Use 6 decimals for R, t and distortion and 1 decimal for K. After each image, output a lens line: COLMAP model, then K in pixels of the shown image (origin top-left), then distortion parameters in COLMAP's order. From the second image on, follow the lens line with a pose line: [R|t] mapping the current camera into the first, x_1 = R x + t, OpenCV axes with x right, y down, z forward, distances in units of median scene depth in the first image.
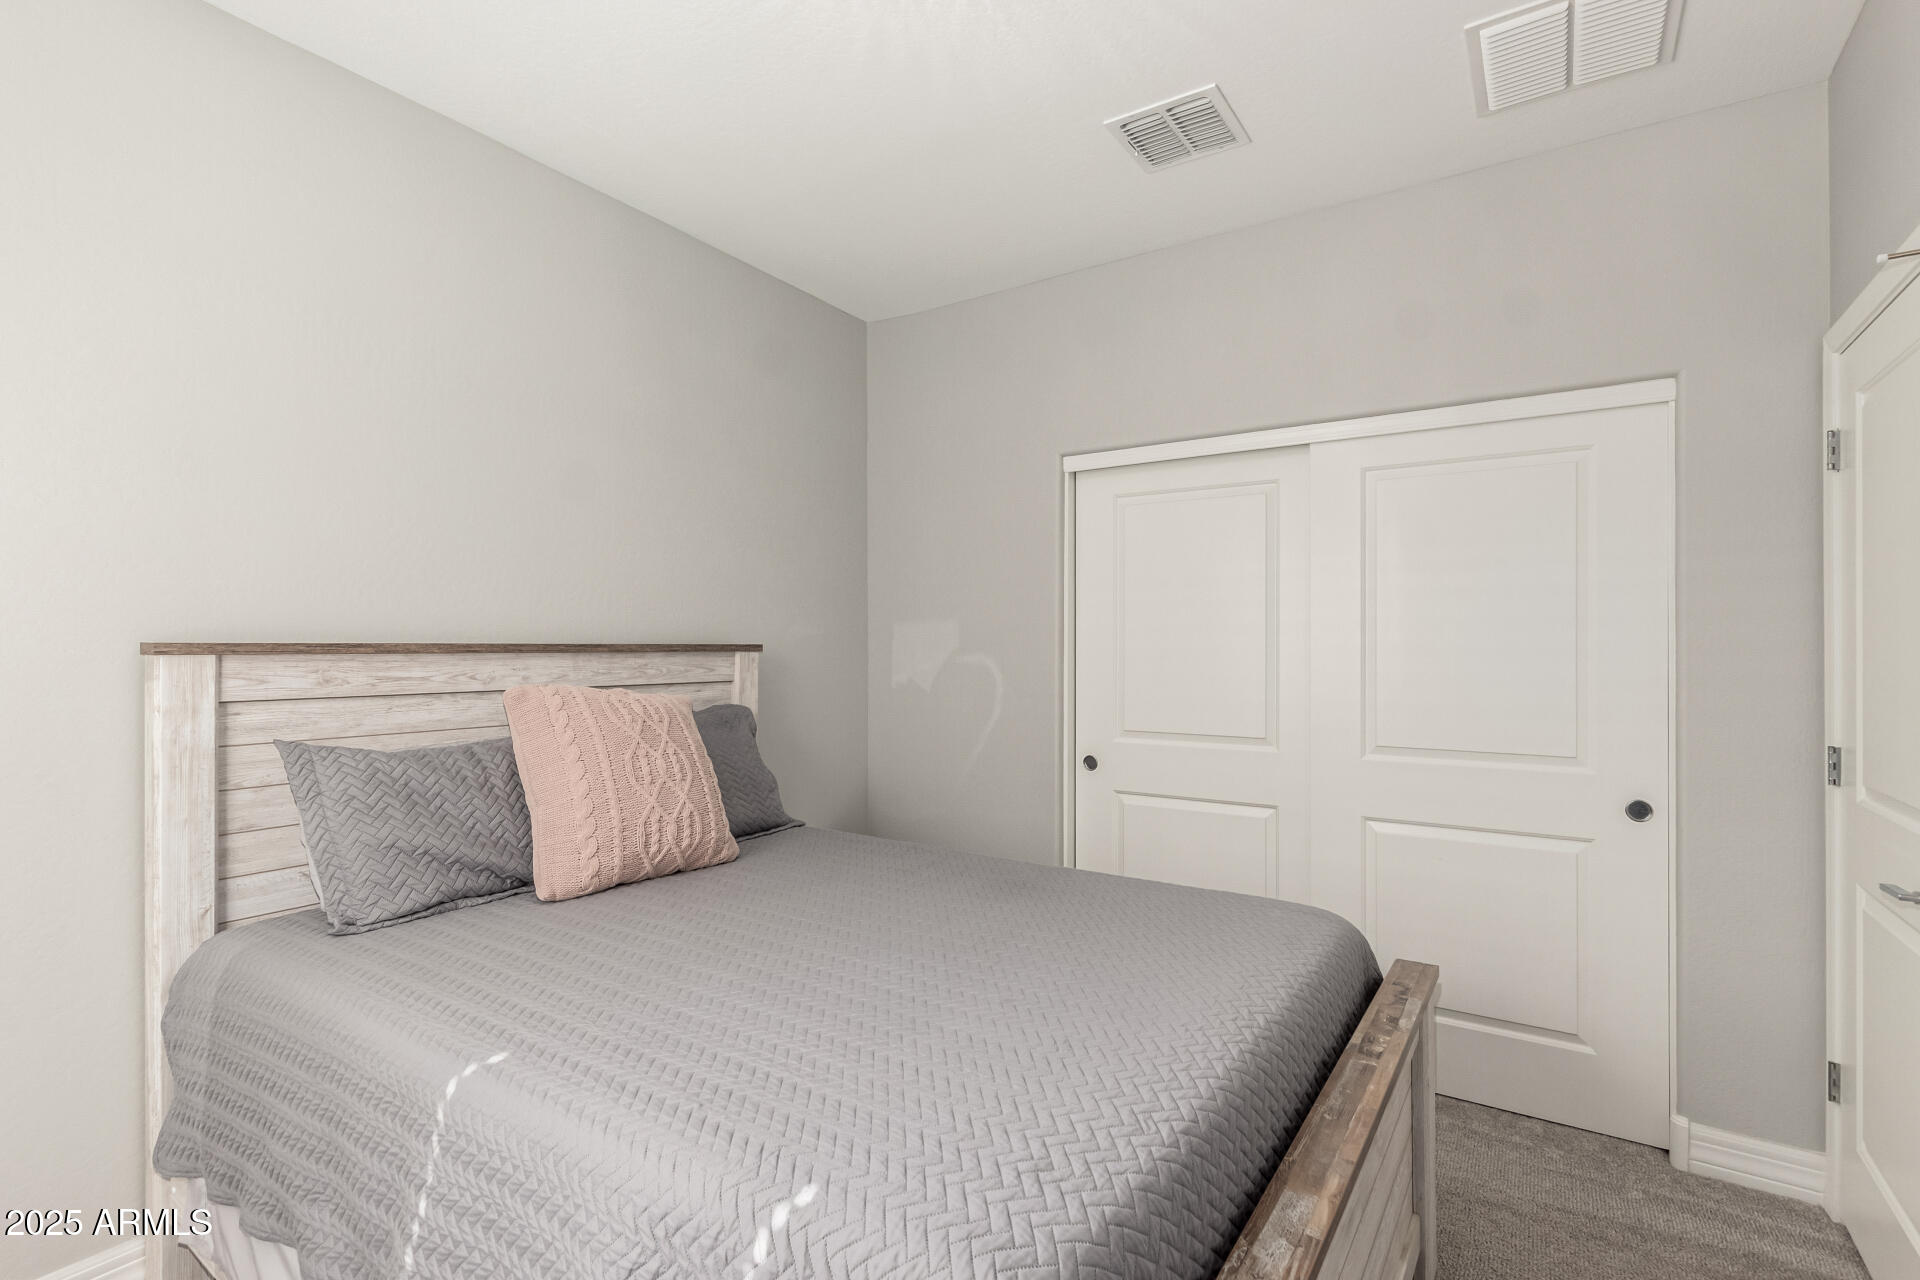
lens RADIAL K [[885.4, 0, 976.5], [0, 885.4, 657.7], [0, 0, 1]] dist [0.010014, -0.002848]
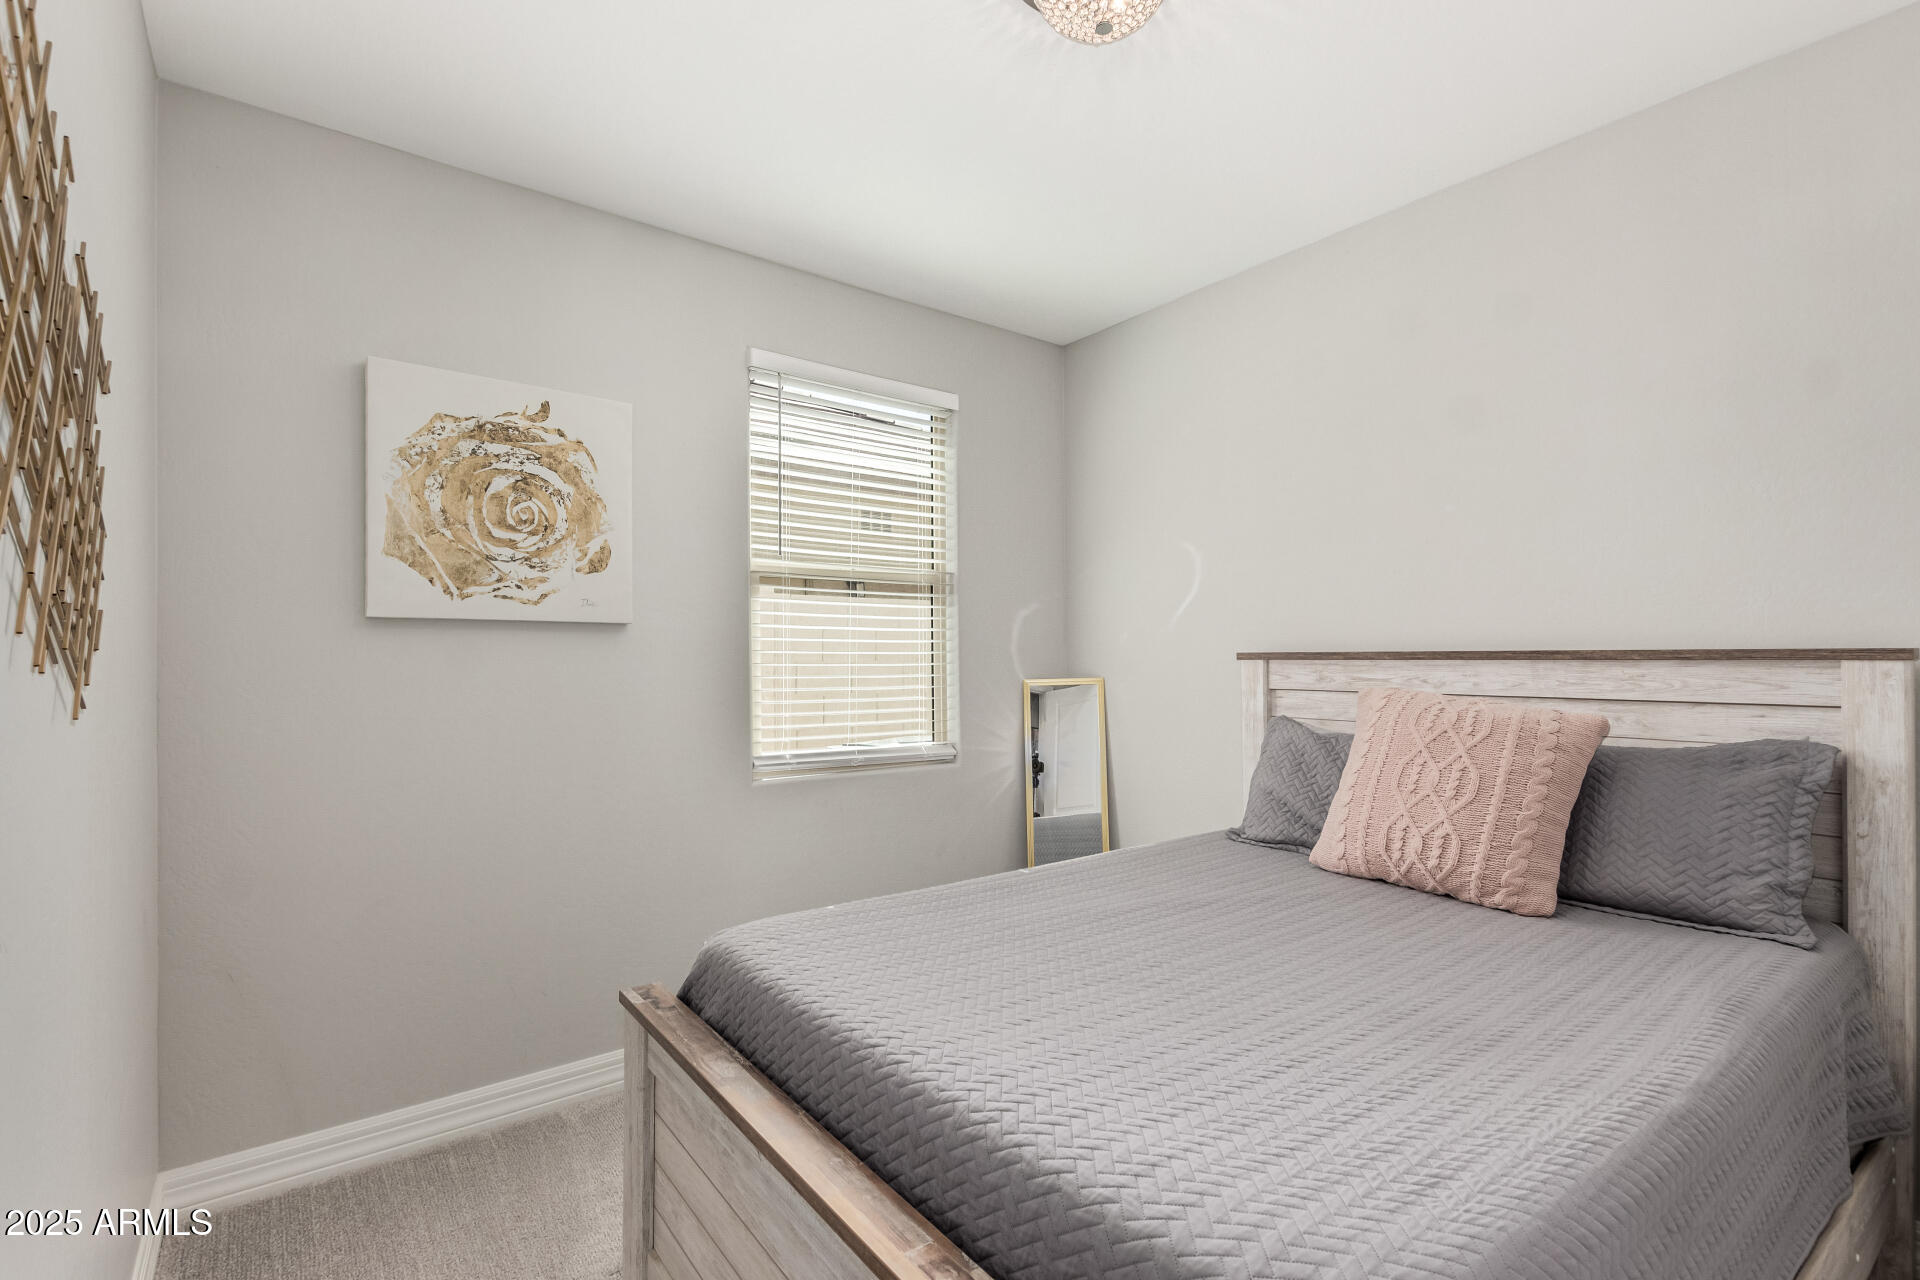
lens RADIAL K [[885.4, 0, 951.1], [0, 885.4, 644.0], [0, 0, 1]] dist [0.010014, -0.002848]
pose [[-0.343765, -0.010211, -0.939000, 0.746497], [-0.005722, 0.999945, -0.008779, -0.012688], [0.939038, 0.002355, -0.343805, 0.859712]]
